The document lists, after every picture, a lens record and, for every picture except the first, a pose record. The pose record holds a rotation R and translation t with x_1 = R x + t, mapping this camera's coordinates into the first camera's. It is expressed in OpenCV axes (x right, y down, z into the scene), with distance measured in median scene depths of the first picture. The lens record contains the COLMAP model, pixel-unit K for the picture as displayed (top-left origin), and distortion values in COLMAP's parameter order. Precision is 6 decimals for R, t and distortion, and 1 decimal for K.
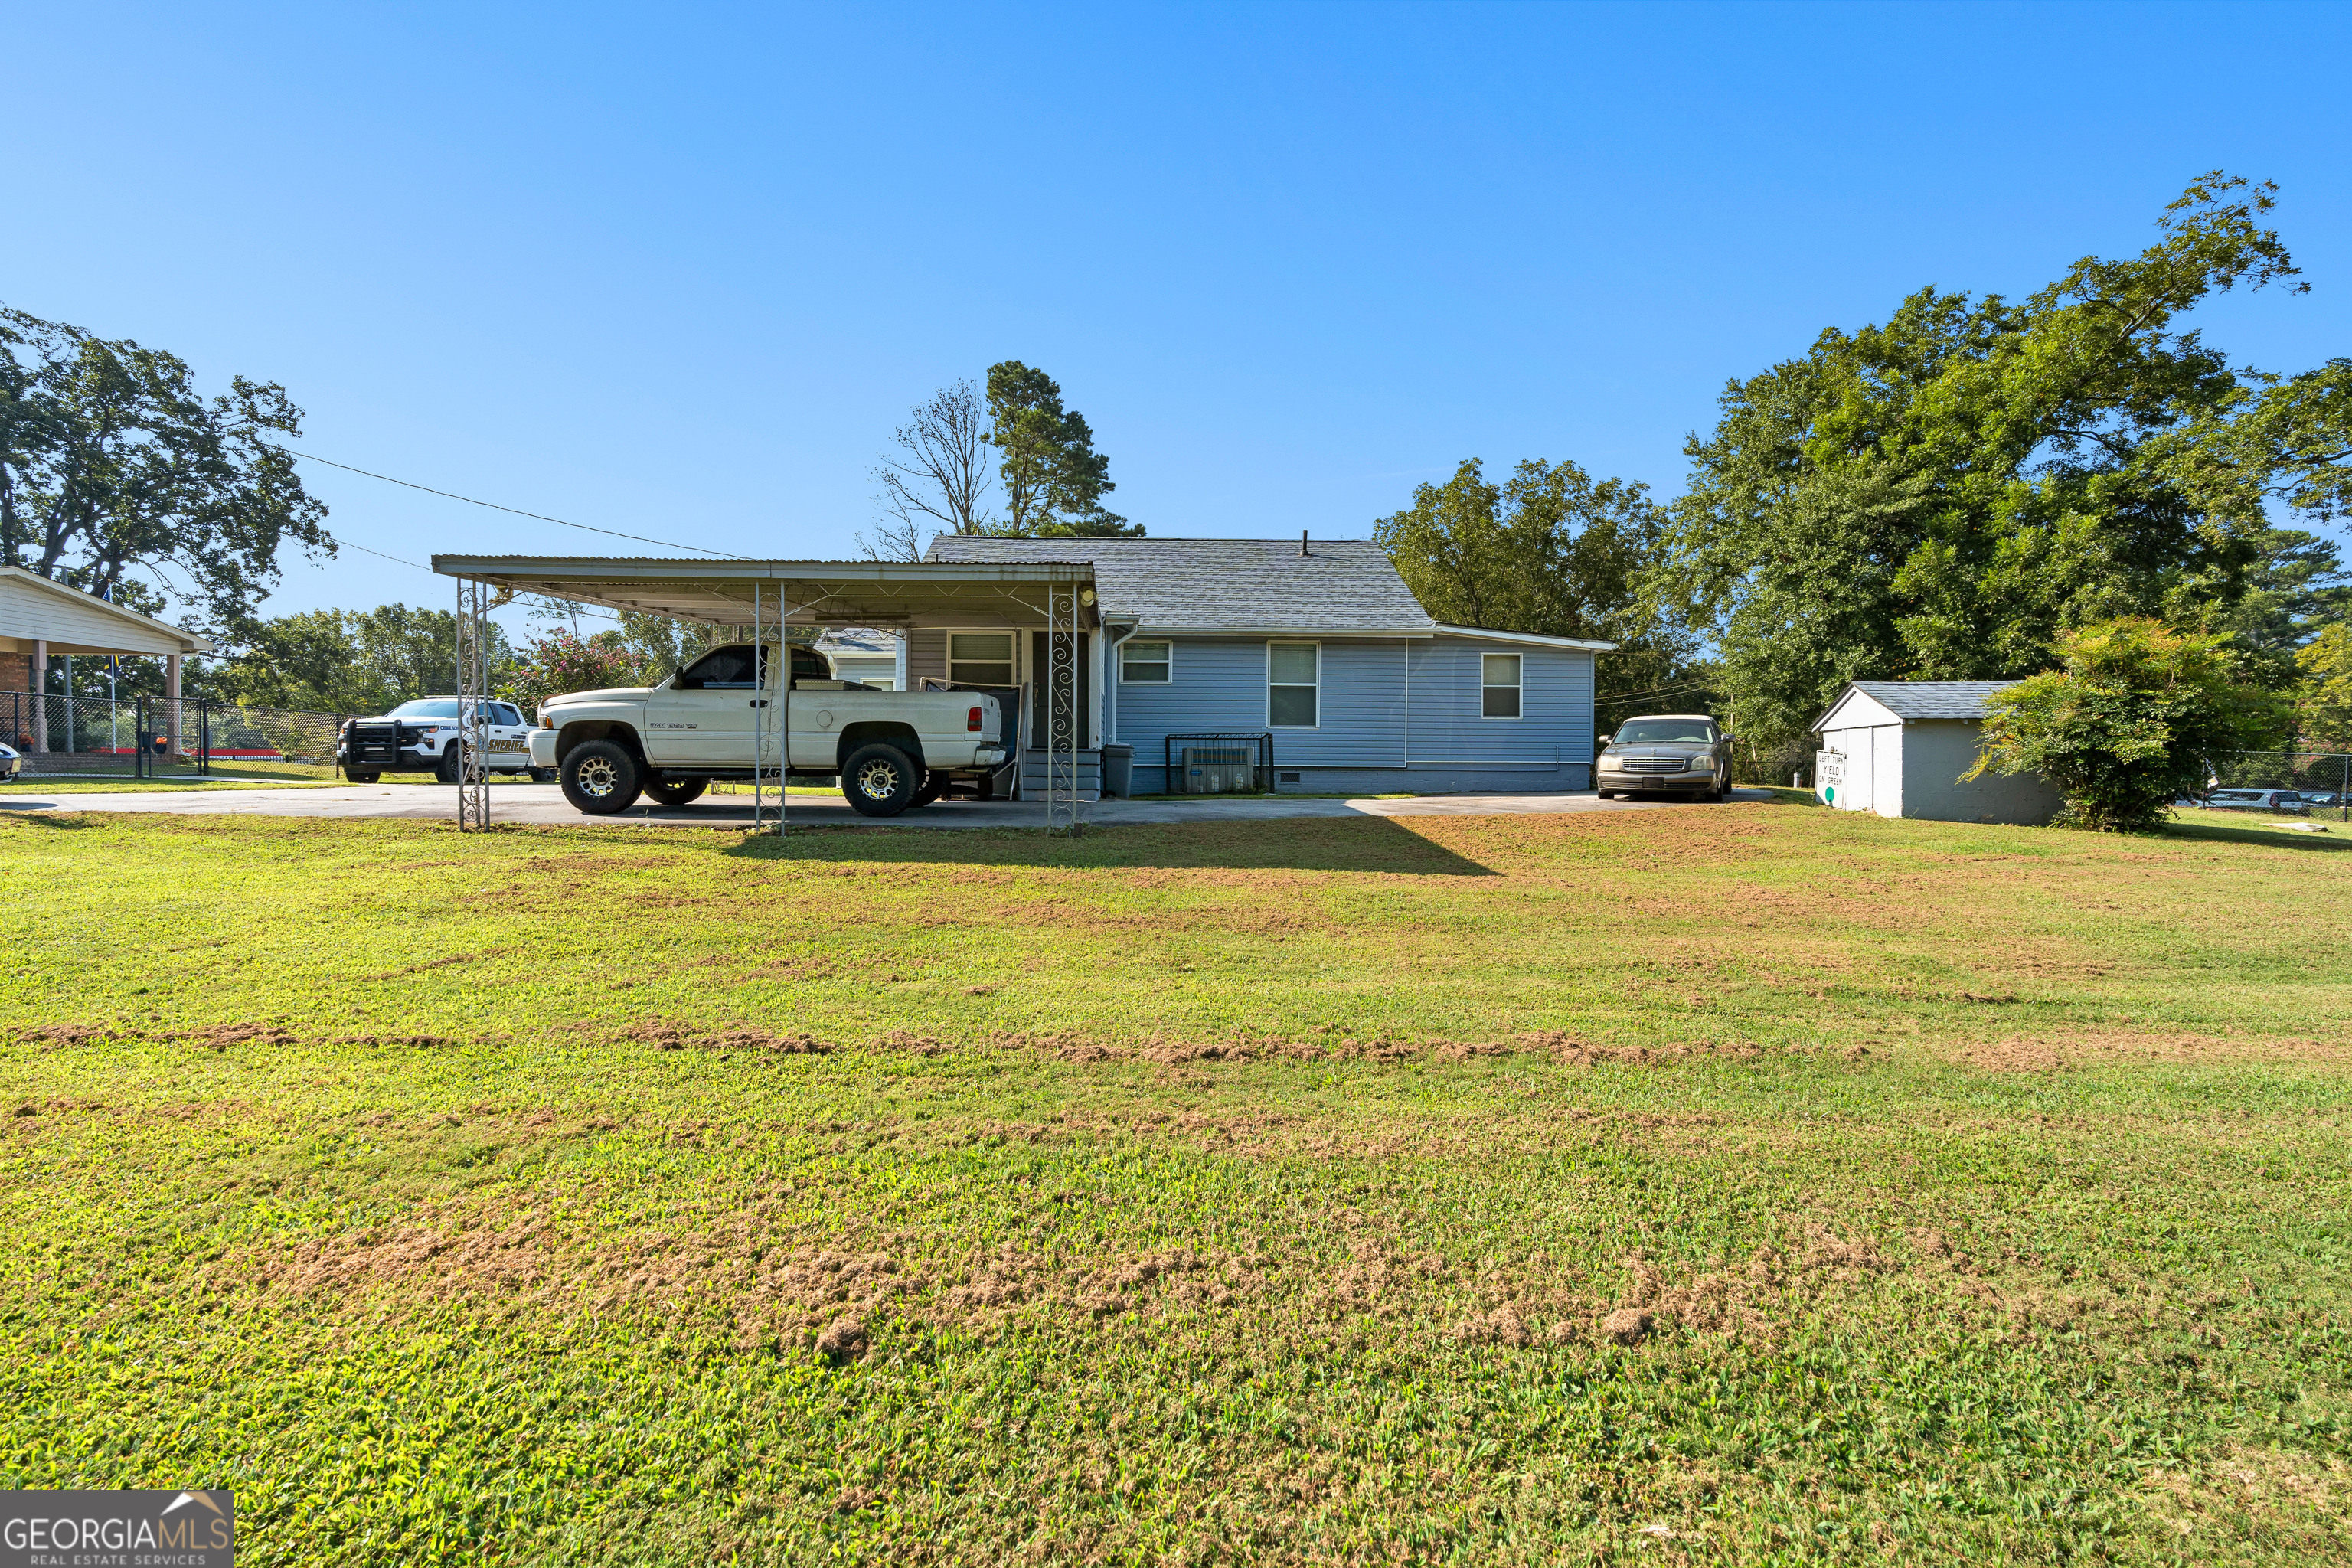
lens RADIAL K [[1049.4, 0, 1174.0], [0, 1049.4, 783.7], [0, 0, 1]] dist [-0.014385, 0.005114]
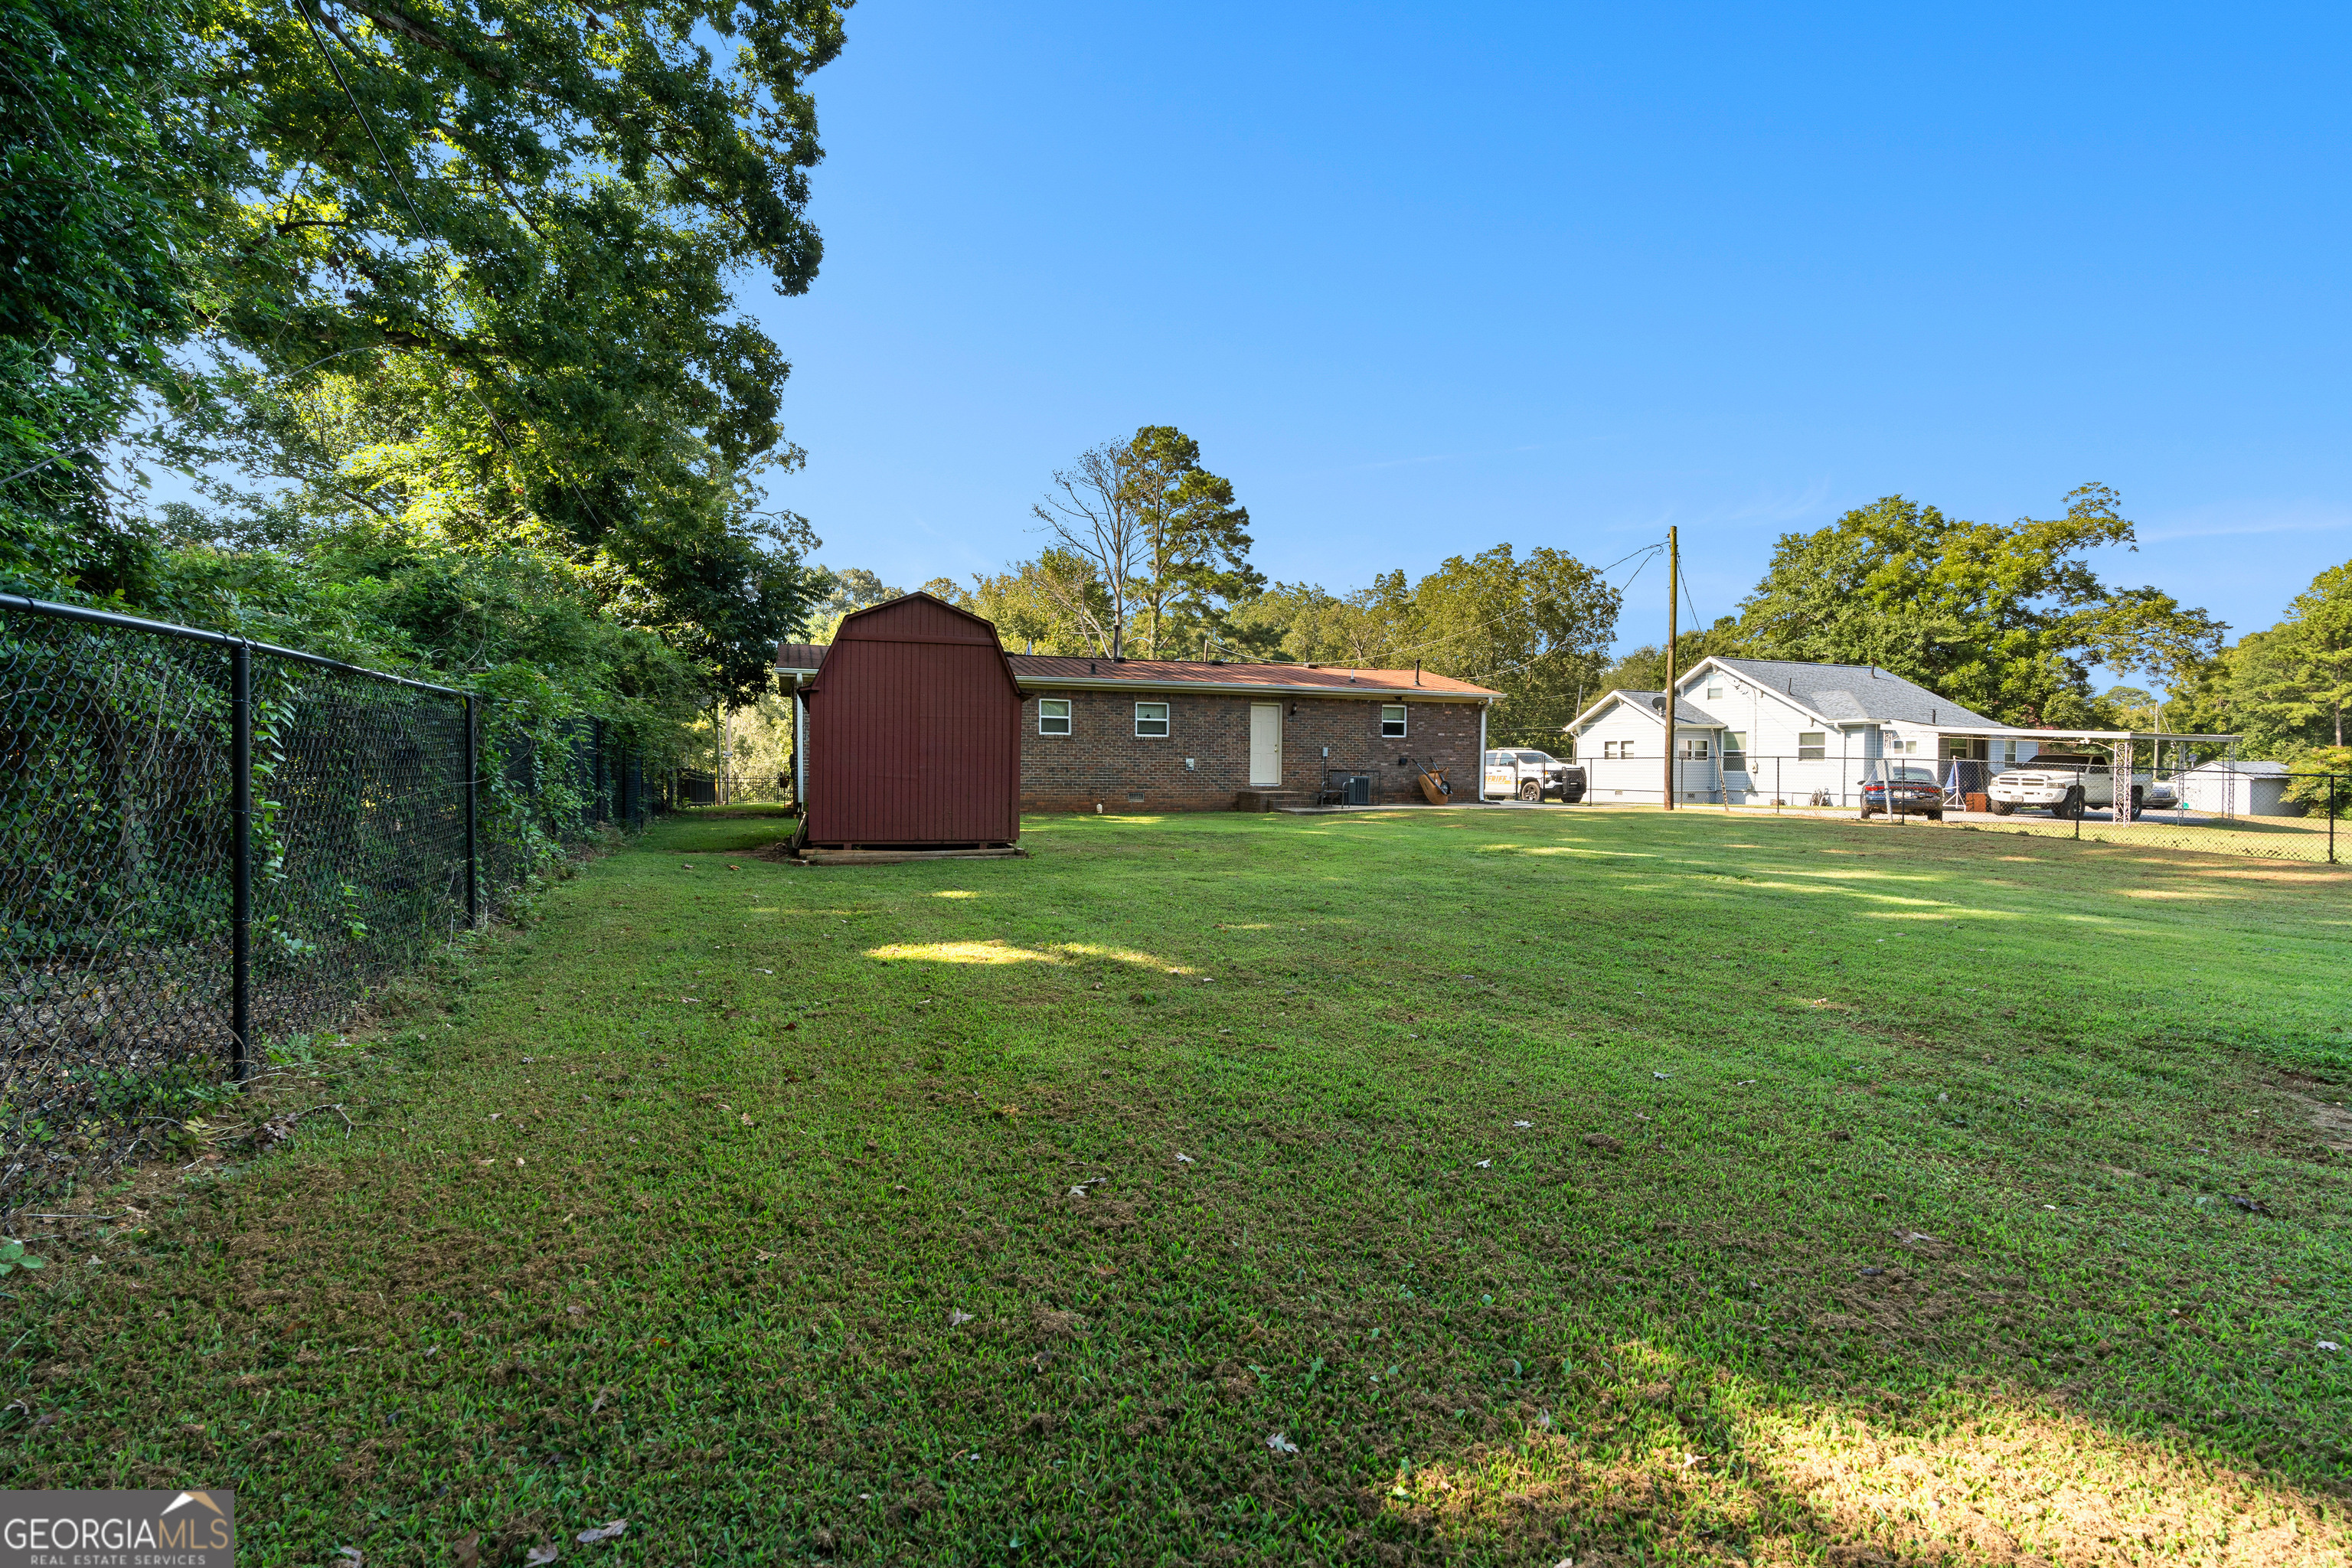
lens RADIAL K [[1070.6, 0, 1162.9], [0, 1070.6, 784.5], [0, 0, 1]] dist [-0.016247, 0.005653]
pose [[0.936793, -0.001818, 0.349878, -1.225331], [0.000201, 0.999989, 0.004656, -0.025679], [-0.349883, -0.004292, 0.936784, -0.237149]]
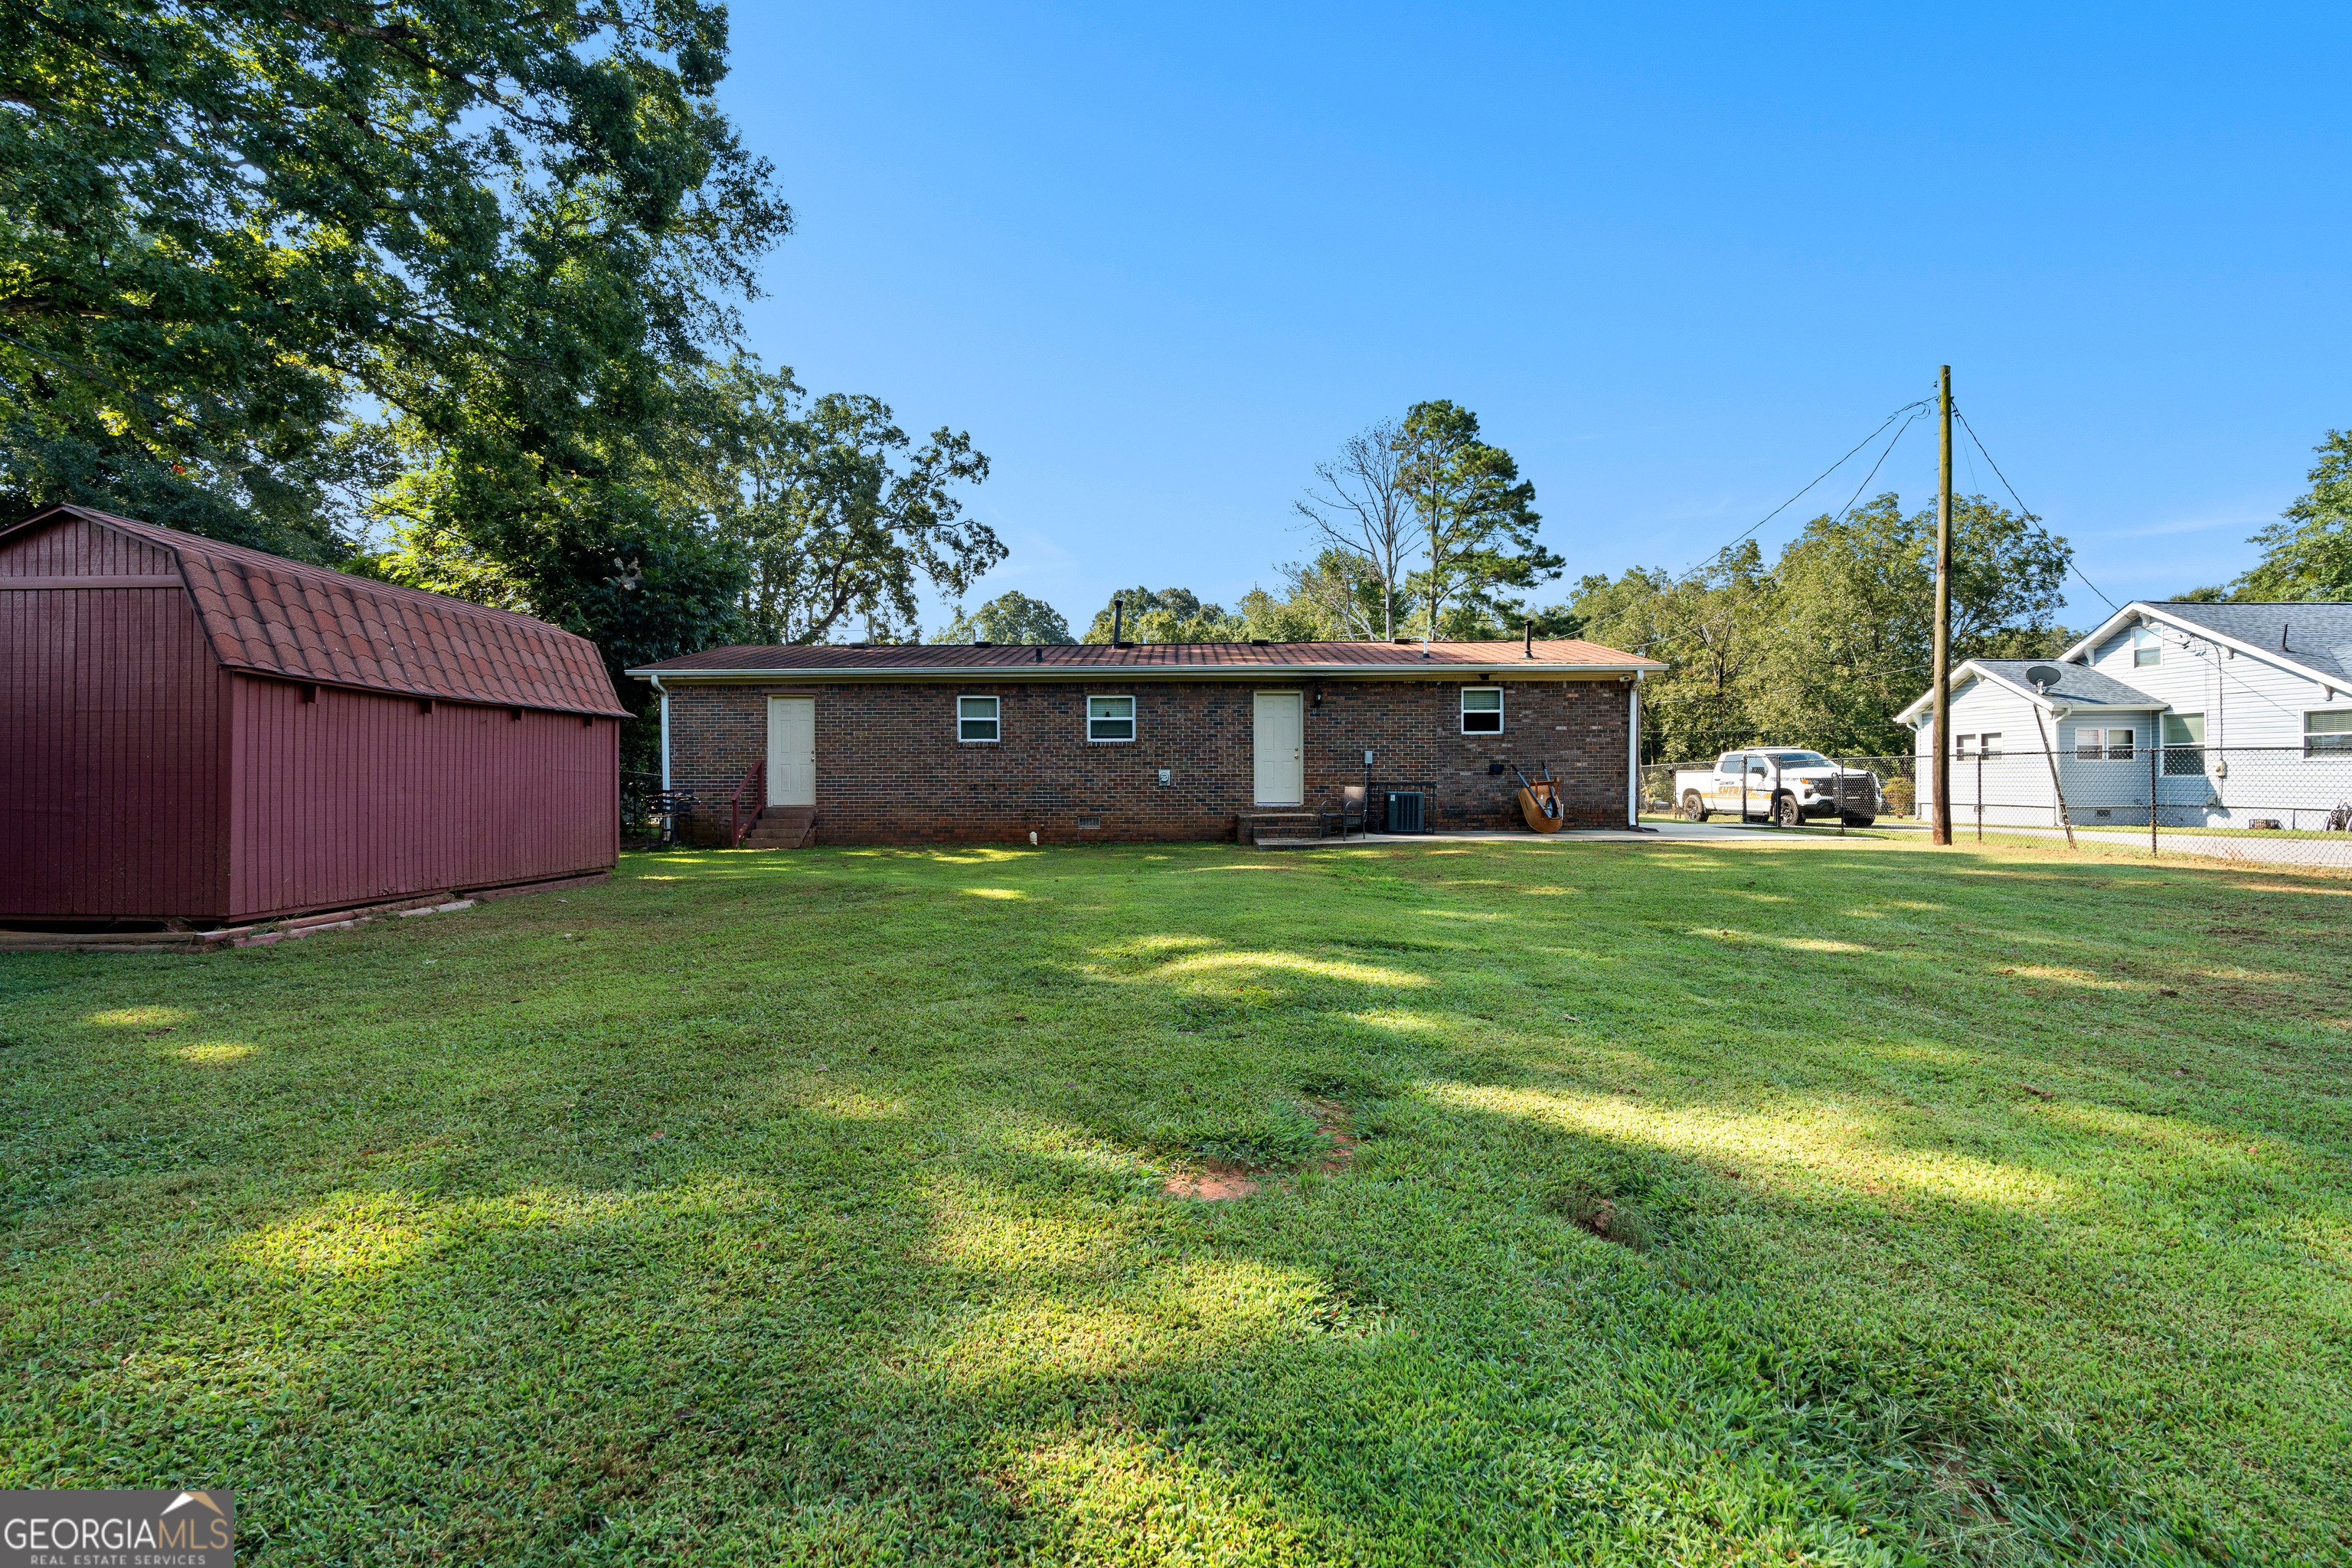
lens RADIAL K [[1049.4, 0, 1174.0], [0, 1049.4, 783.7], [0, 0, 1]] dist [-0.014385, 0.005114]
pose [[0.999853, -0.008439, 0.014931, -0.935997], [0.008586, 0.999915, -0.009837, -0.027887], [-0.014847, 0.009964, 0.999840, -0.077163]]
